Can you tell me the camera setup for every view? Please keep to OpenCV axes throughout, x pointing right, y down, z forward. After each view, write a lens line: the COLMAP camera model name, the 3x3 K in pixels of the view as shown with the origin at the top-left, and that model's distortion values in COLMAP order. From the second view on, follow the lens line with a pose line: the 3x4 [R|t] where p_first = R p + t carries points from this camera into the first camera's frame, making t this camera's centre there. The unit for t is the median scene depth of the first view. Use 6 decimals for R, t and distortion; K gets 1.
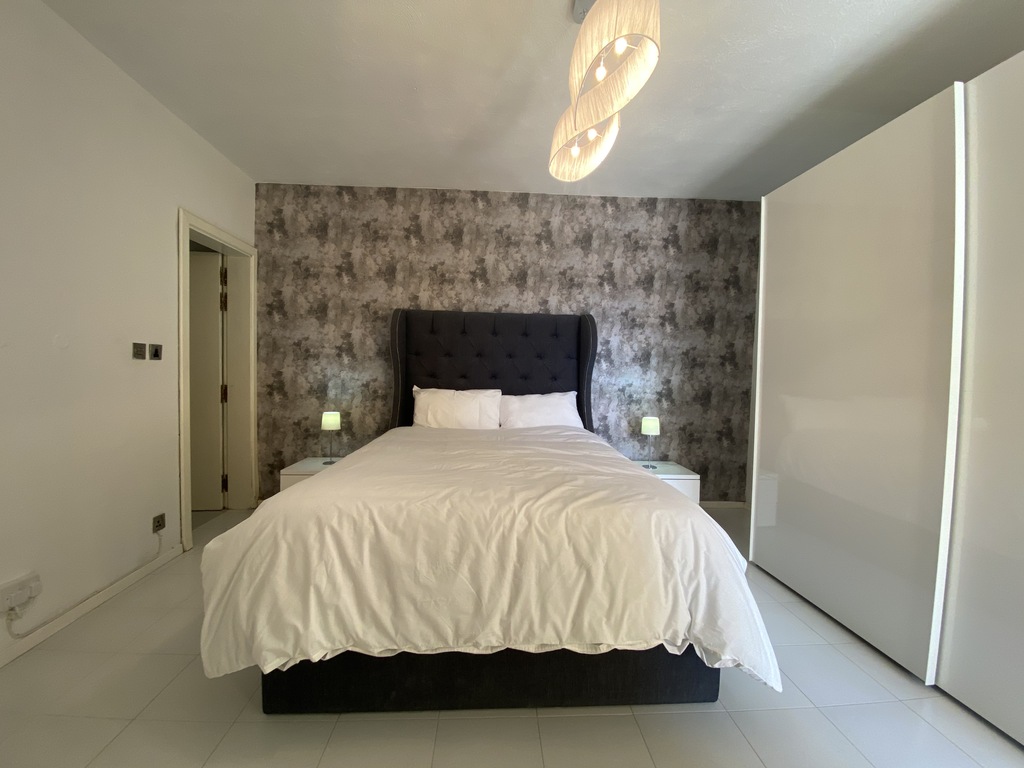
lens RADIAL K [[423.4, 0, 503.4], [0, 423.4, 389.2], [0, 0, 1]] dist [-0.030143, -0.005419]
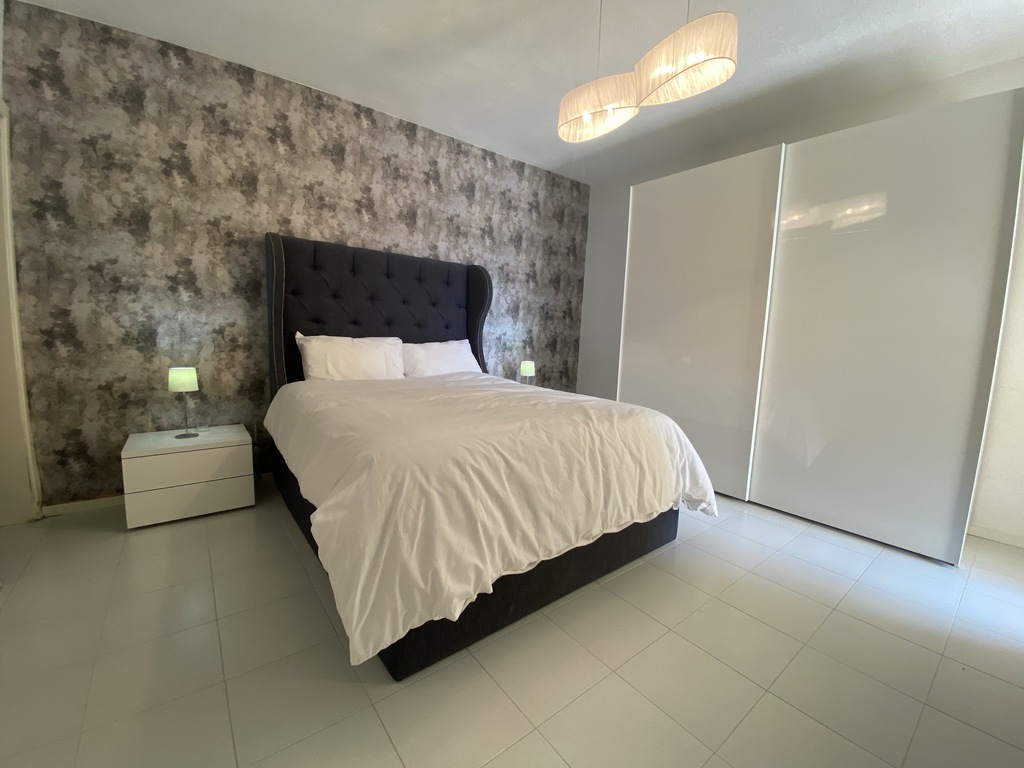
lens RADIAL K [[423.4, 0, 531.6], [0, 423.4, 397.3], [0, 0, 1]] dist [-0.030143, -0.005419]
pose [[0.799765, -0.077488, 0.595291, -0.336175], [0.004256, 0.992341, 0.123454, 0.019595], [-0.600298, -0.096201, 0.793970, 0.059126]]
